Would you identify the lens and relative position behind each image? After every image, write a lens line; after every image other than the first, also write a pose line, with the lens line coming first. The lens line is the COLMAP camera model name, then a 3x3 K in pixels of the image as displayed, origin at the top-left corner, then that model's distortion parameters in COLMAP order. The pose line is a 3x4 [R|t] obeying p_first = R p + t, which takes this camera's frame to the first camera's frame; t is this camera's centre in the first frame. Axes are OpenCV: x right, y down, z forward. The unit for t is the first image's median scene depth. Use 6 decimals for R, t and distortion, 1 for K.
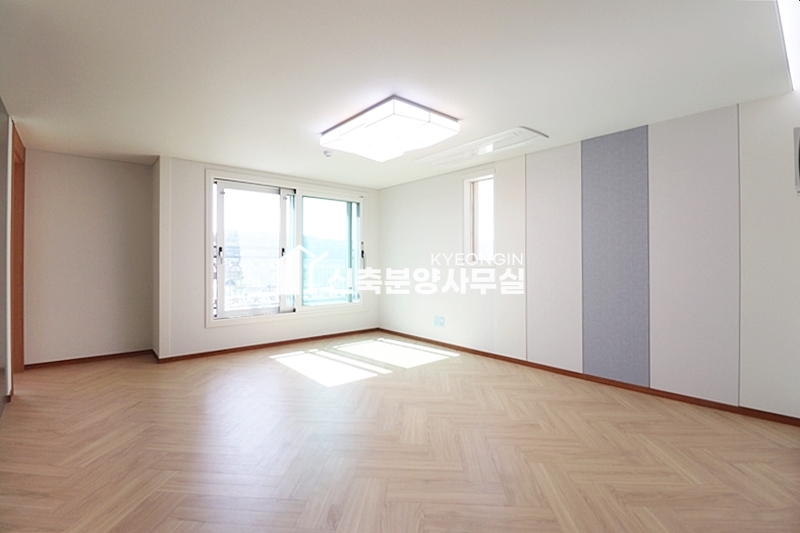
lens RADIAL K [[371.0, 0, 399.7], [0, 371.0, 259.9], [0, 0, 1]] dist [-0.015354, -0.000286]
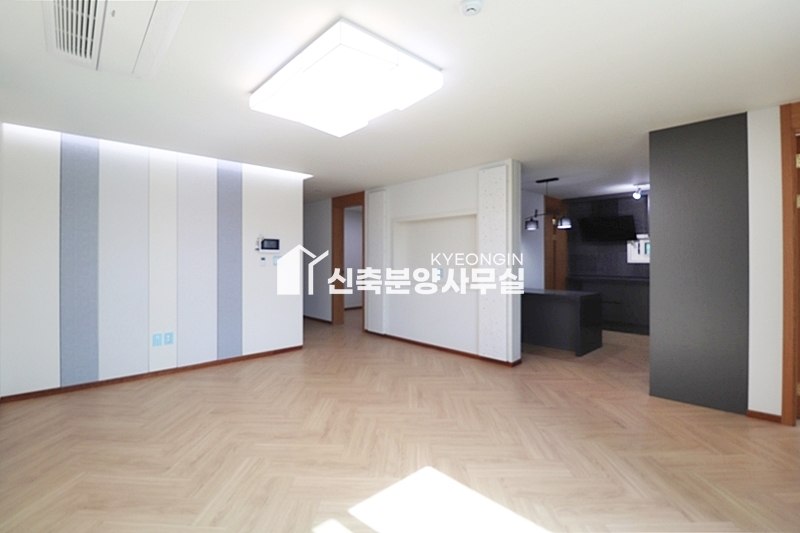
lens RADIAL K [[371.0, 0, 399.7], [0, 371.0, 259.9], [0, 0, 1]] dist [-0.015354, -0.000286]
pose [[-0.999157, 0.000474, -0.041044, -0.134737], [0.000454, 1.000000, 0.000514, -0.016121], [0.041044, 0.000495, -0.999157, 1.880033]]
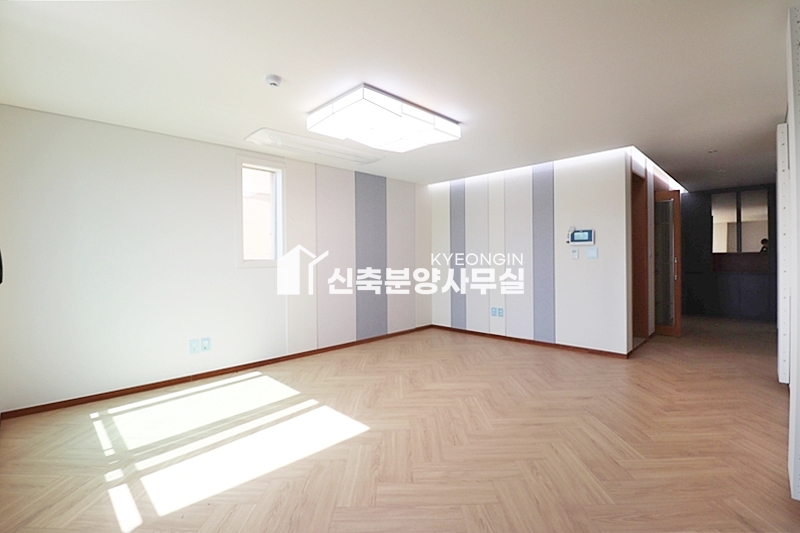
lens RADIAL K [[371.0, 0, 399.7], [0, 371.0, 259.9], [0, 0, 1]] dist [-0.015354, -0.000286]
pose [[-0.070491, -0.007112, 0.997487, -1.080567], [0.008830, 0.999931, 0.007754, -0.003342], [-0.997473, 0.009355, -0.070423, 1.137113]]
